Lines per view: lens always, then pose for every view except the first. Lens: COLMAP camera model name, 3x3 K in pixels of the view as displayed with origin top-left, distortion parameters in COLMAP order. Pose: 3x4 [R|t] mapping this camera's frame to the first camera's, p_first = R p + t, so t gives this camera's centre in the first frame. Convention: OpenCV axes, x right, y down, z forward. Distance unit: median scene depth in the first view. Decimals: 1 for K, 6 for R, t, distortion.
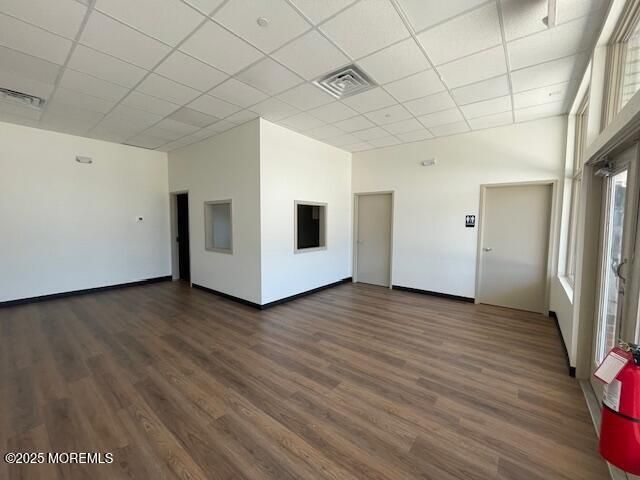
lens RADIAL K [[258.4, 0, 320.1], [0, 258.4, 238.0], [0, 0, 1]] dist [0.002751, 0.000362]
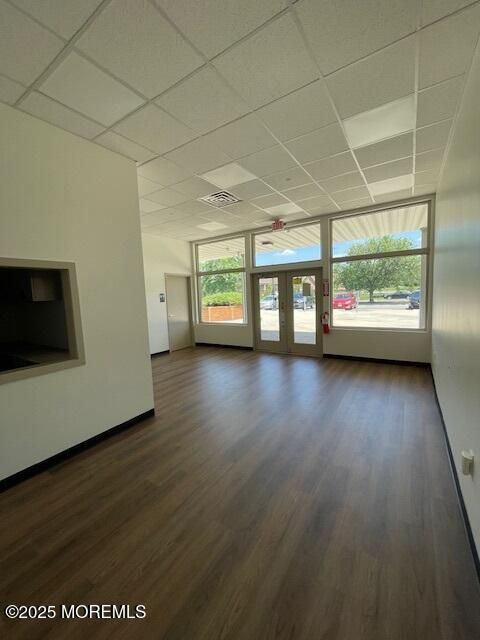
lens RADIAL K [[258.4, 0, 240.4], [0, 258.4, 320.7], [0, 0, 1]] dist [0.002751, 0.000362]
pose [[-0.096875, -0.098673, 0.990393, -0.921896], [0.110750, 0.987825, 0.109250, -0.050079], [-0.989116, 0.120269, -0.084767, 0.728689]]
